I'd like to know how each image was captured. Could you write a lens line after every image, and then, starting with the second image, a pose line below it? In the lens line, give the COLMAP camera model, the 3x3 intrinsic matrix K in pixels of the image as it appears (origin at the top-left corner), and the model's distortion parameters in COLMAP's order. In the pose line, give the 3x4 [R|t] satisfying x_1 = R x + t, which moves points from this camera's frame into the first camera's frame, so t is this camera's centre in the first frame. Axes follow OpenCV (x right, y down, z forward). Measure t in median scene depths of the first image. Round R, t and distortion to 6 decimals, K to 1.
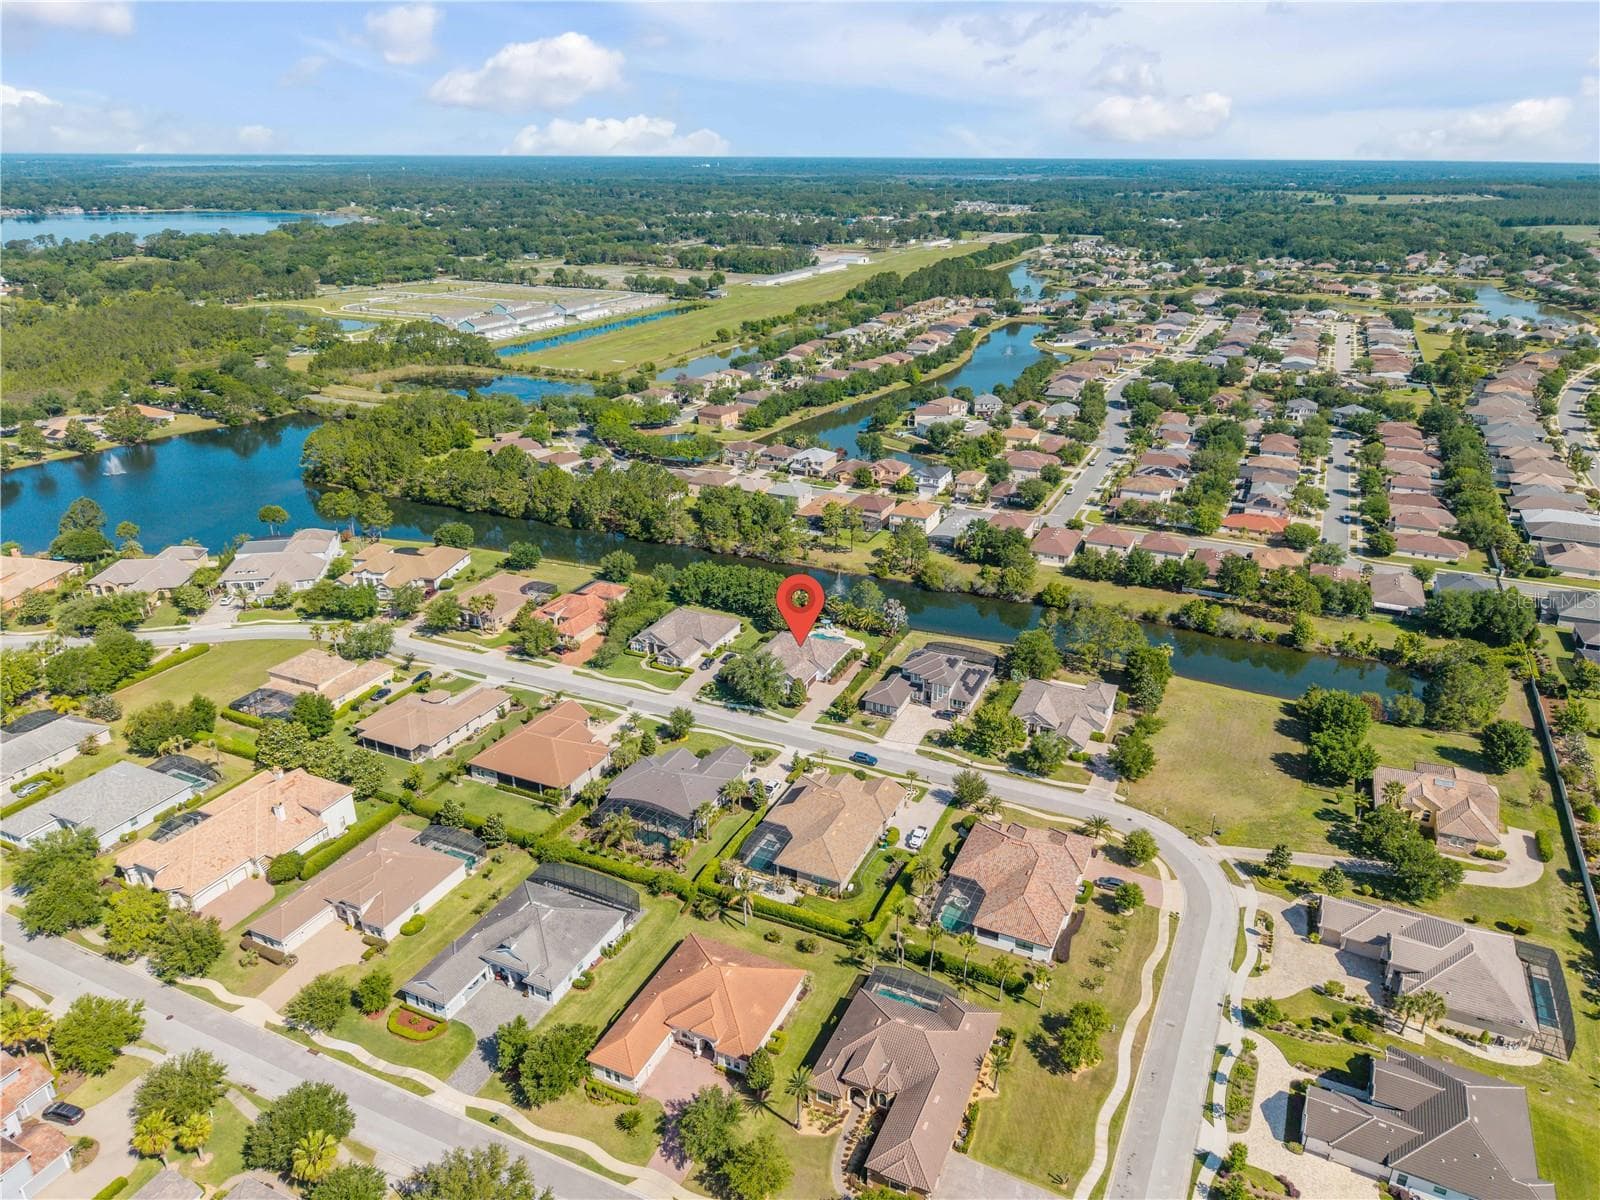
lens RADIAL K [[1108.1, 0, 800.0], [0, 1108.1, 600.0], [0, 0, 1]] dist [0.095123, -0.000804]
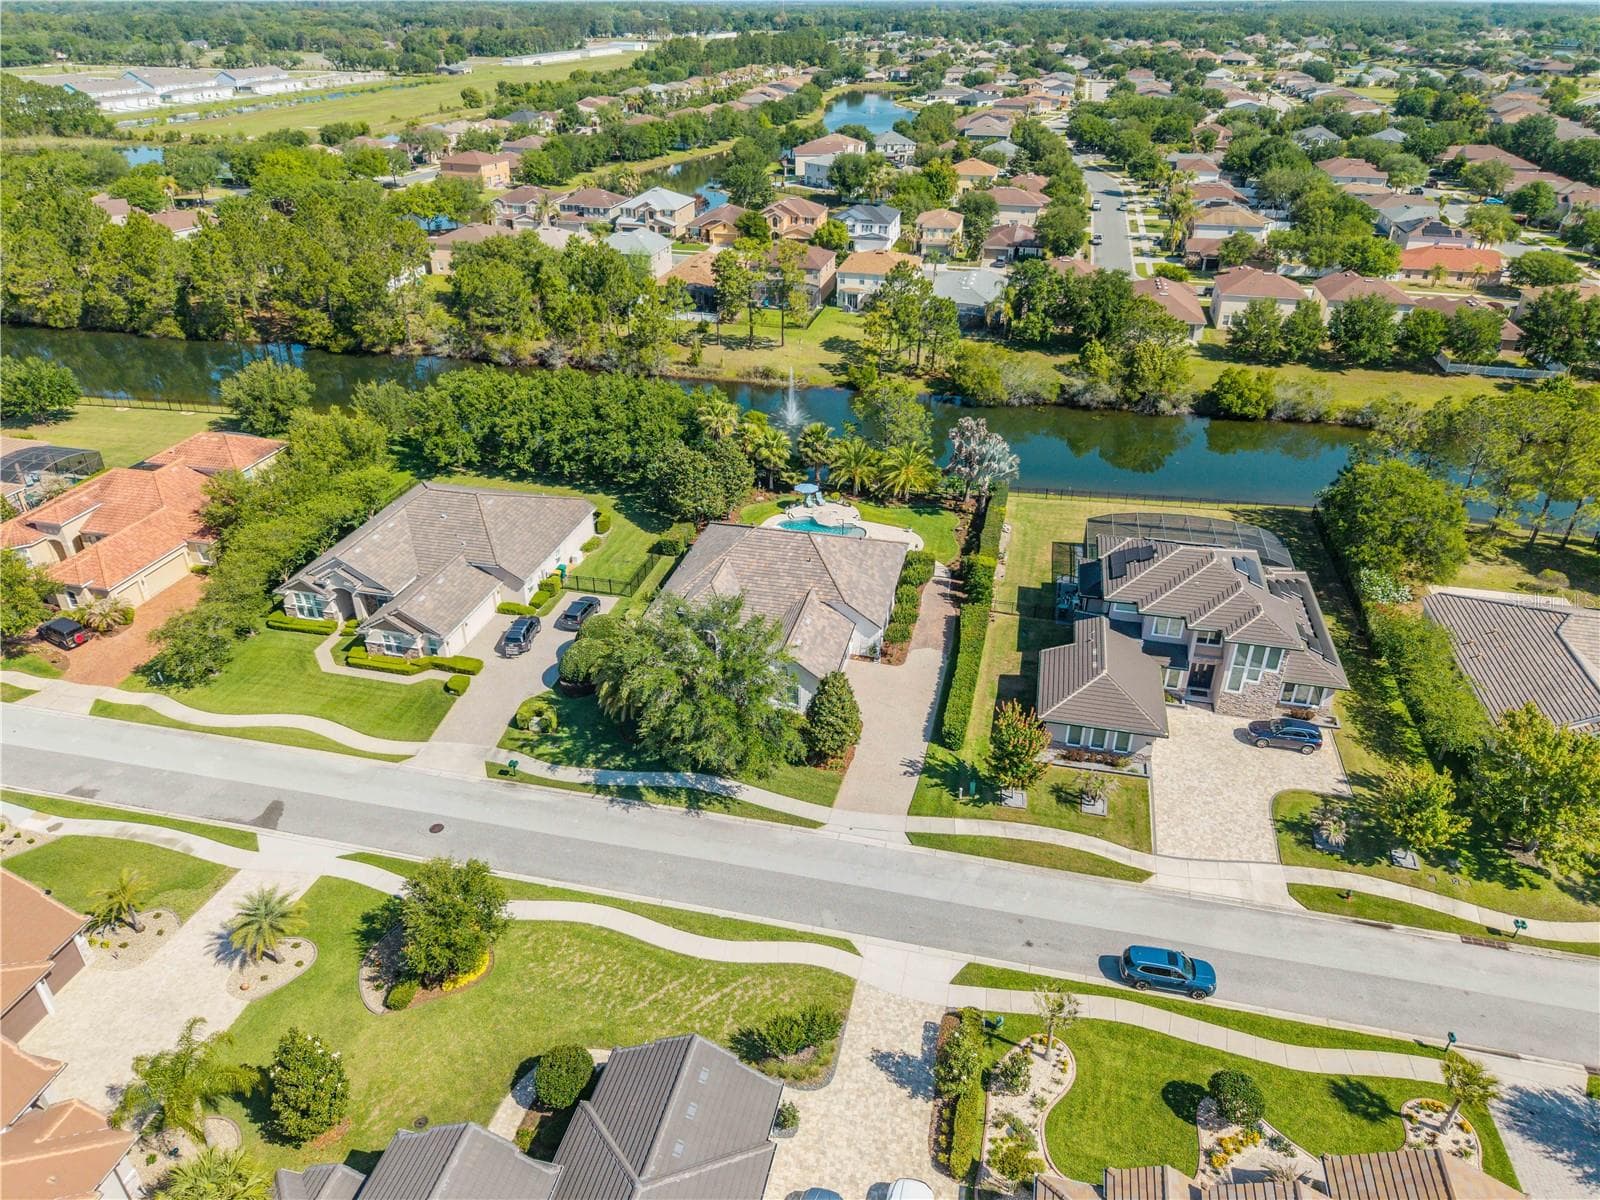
lens RADIAL K [[1079.2, 0, 800.8], [0, 1079.2, 640.8], [0, 0, 1]] dist [0.012009, -0.000250]
pose [[0.978753, -0.106758, 0.175058, -0.050955], [0.078500, 0.983815, 0.161077, 0.010497], [-0.189421, -0.143912, 0.971292, 0.588489]]
